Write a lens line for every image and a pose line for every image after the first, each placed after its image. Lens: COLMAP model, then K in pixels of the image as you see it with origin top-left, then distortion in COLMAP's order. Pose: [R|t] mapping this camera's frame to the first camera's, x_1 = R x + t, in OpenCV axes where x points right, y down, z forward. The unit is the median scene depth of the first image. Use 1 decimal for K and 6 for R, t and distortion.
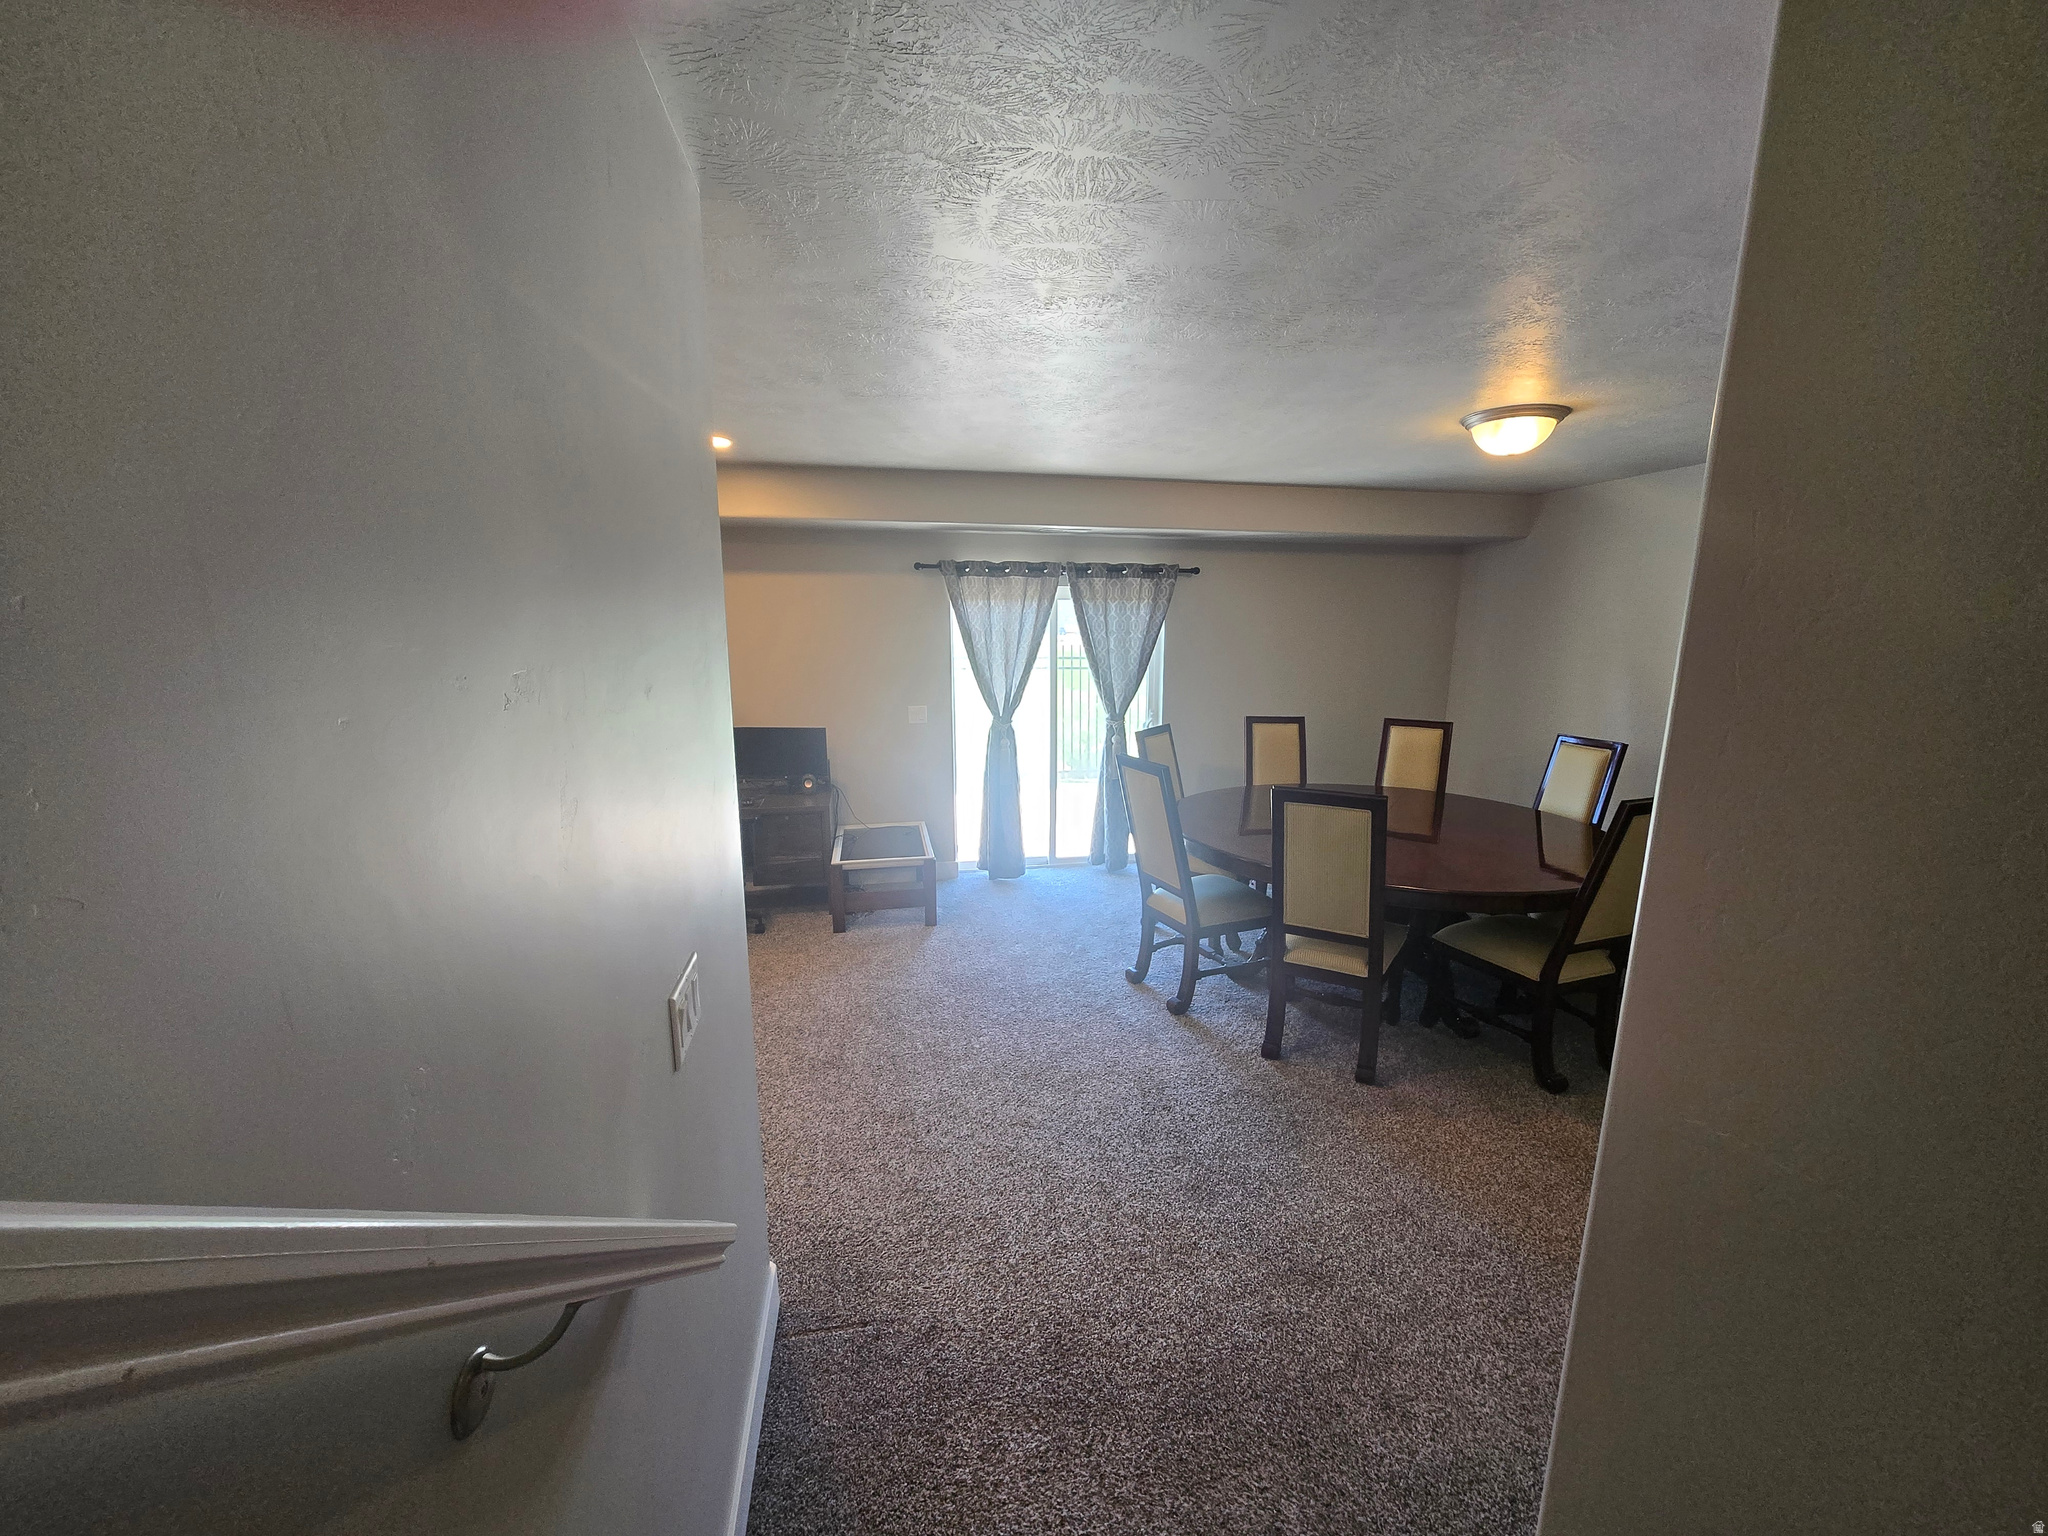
lens RADIAL K [[792.7, 0, 1019.4], [0, 792.7, 774.7], [0, 0, 1]] dist [-0.002507, -0.000137]
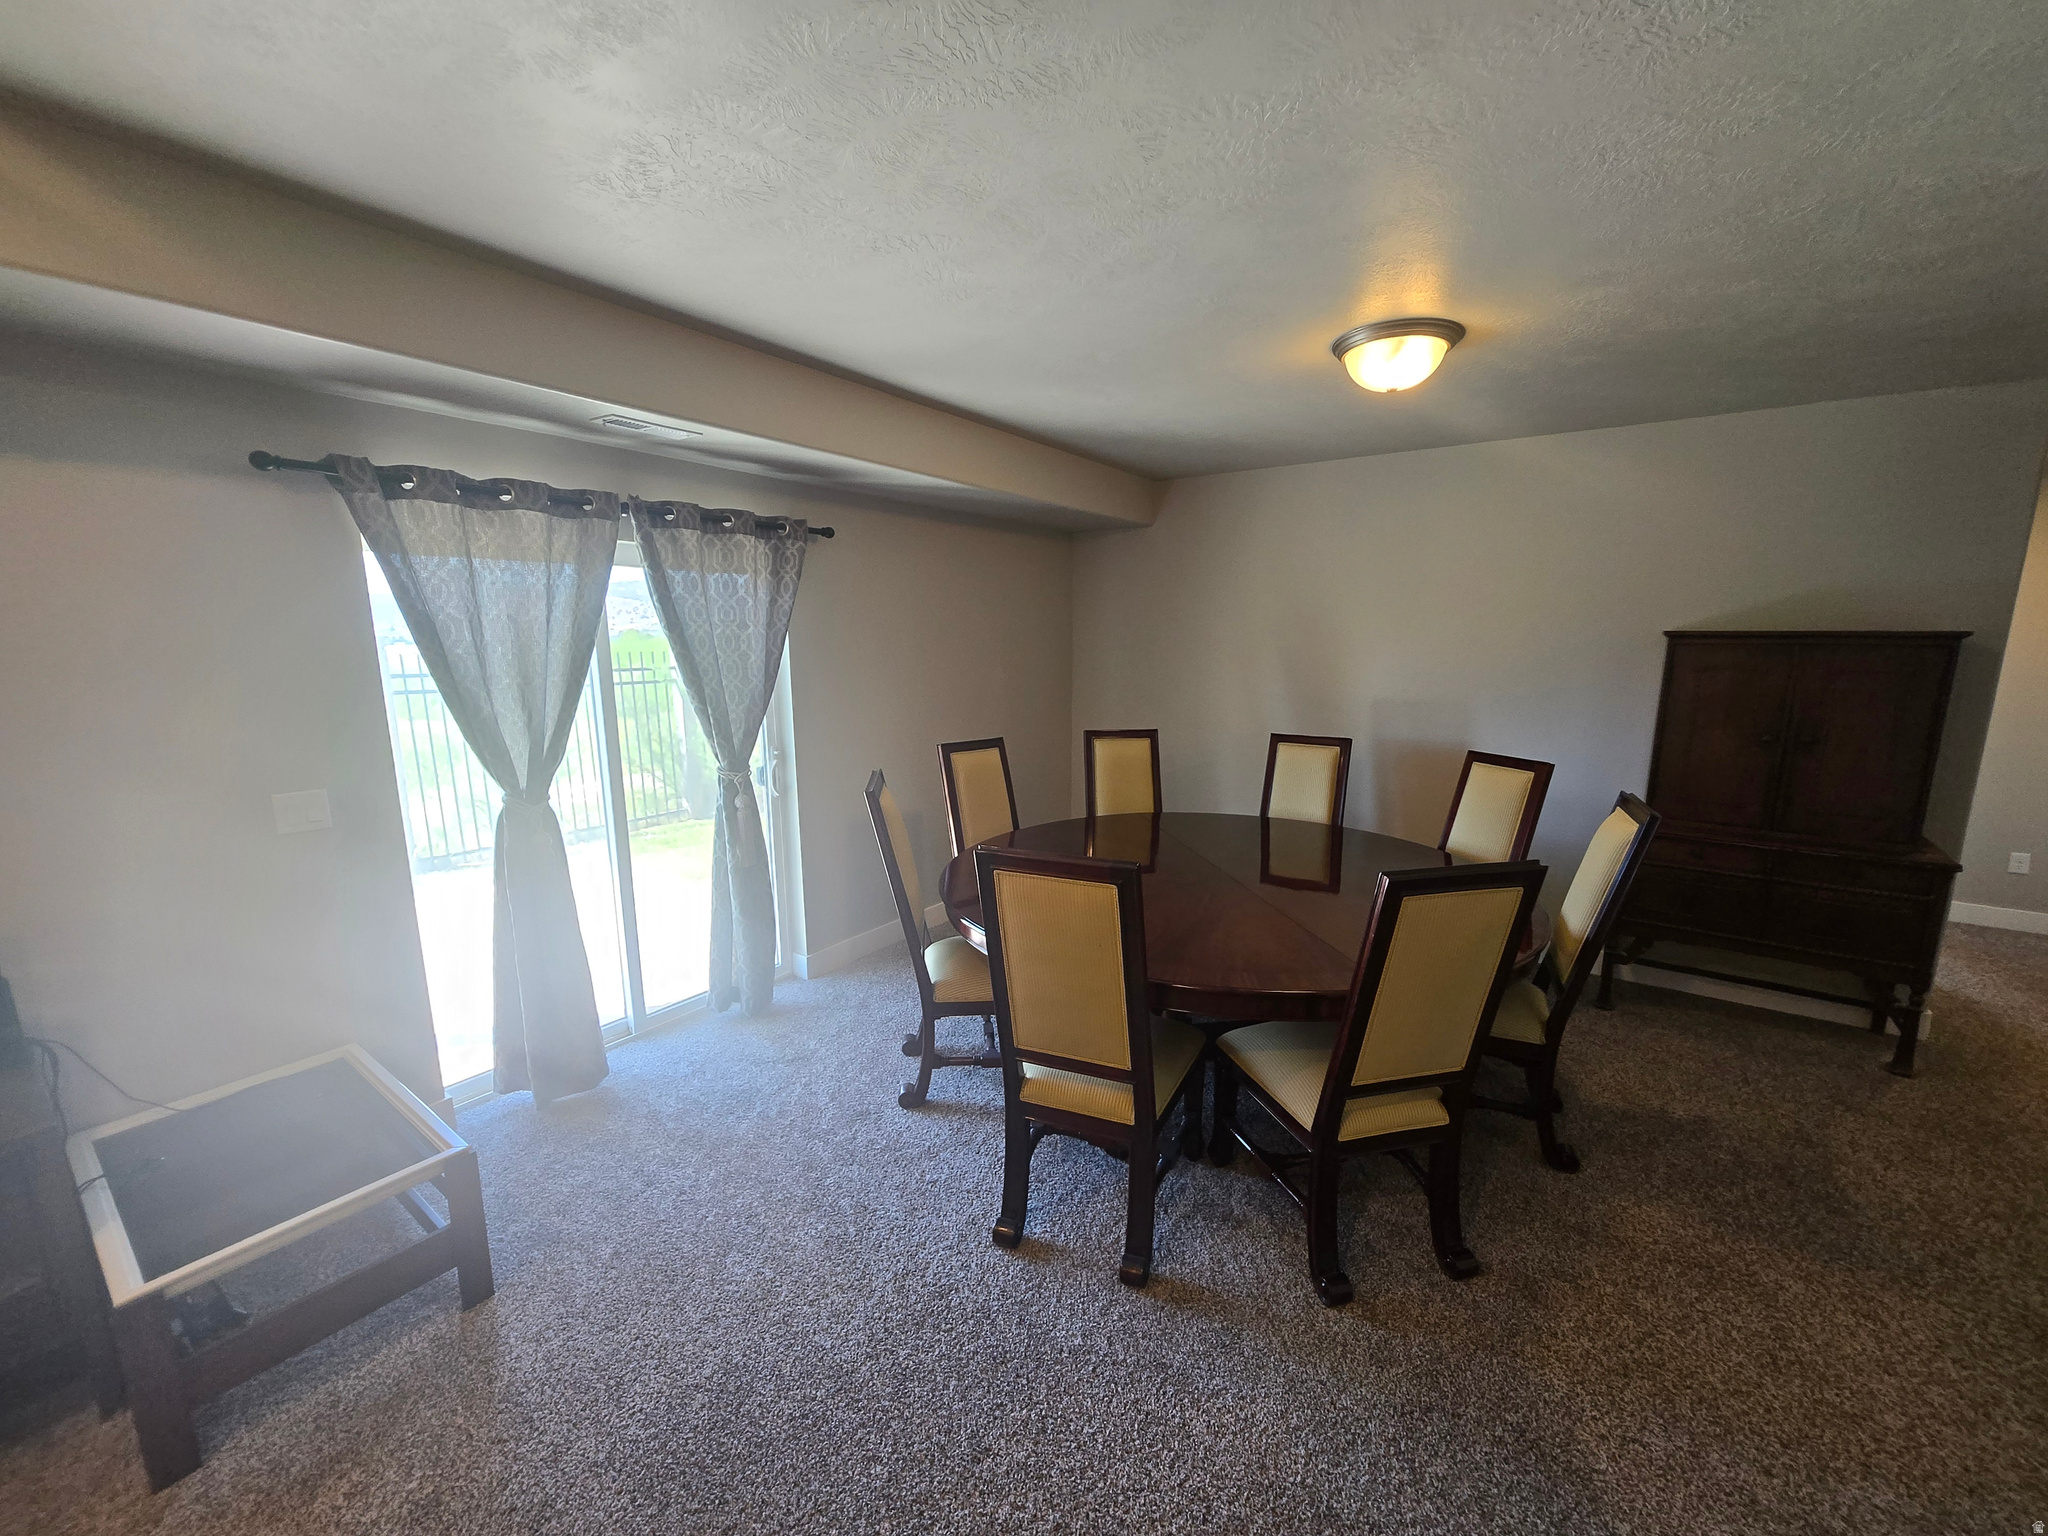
lens RADIAL K [[792.7, 0, 1024.6], [0, 792.7, 778.1], [0, 0, 1]] dist [-0.002507, -0.000137]
pose [[0.724866, -0.121484, 0.678093, -0.136753], [0.127601, 0.990972, 0.041136, -0.061479], [-0.676969, 0.056707, 0.733824, 0.421809]]
